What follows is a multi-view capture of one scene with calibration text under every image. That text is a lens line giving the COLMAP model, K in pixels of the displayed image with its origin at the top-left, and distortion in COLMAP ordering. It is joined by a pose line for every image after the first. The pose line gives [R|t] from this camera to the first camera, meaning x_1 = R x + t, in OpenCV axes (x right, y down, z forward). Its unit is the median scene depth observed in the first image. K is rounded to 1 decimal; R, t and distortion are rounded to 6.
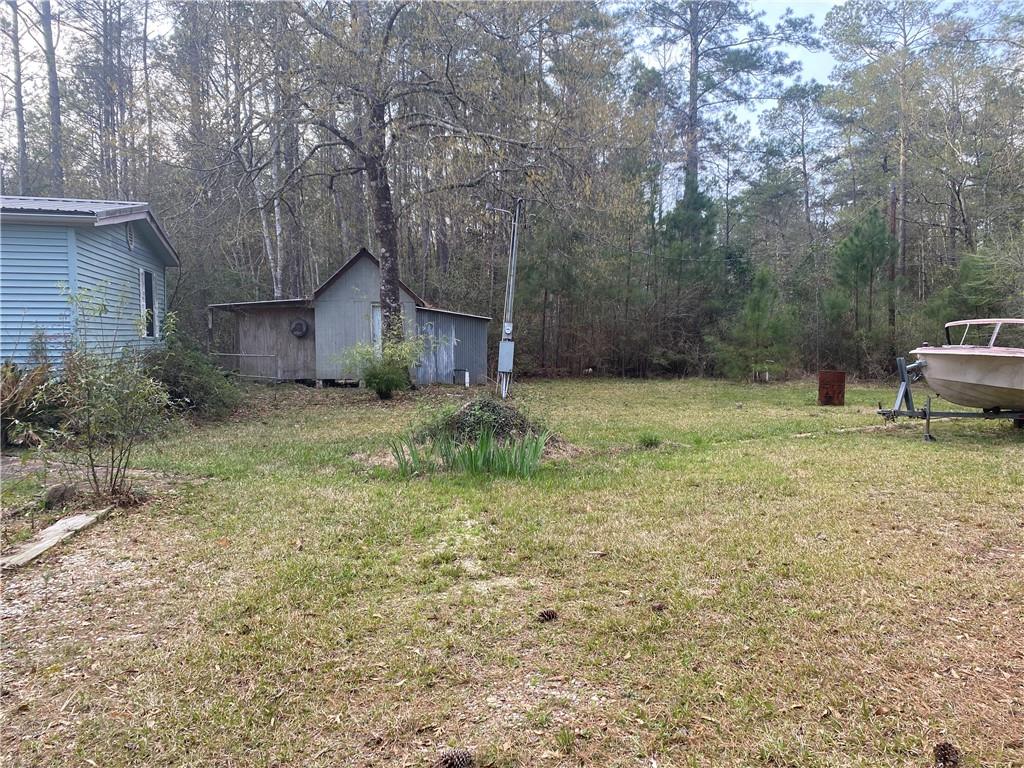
lens RADIAL K [[781.8, 0, 512.0], [0, 781.8, 384.0], [0, 0, 1]] dist [0.047879, -0.060016]
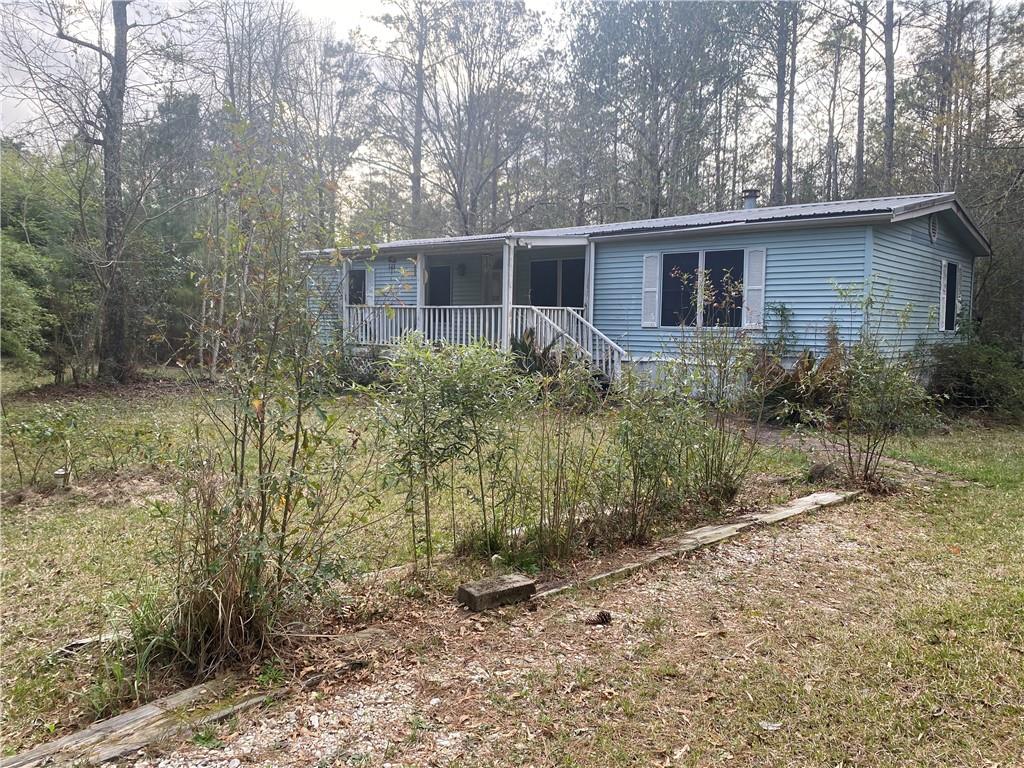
lens RADIAL K [[781.8, 0, 512.0], [0, 781.8, 384.0], [0, 0, 1]] dist [0.047879, -0.060016]
pose [[0.543350, 0.073310, -0.836299, 0.124067], [-0.066512, 0.996808, 0.044167, -0.001999], [0.836867, 0.031626, 0.546492, 0.038482]]
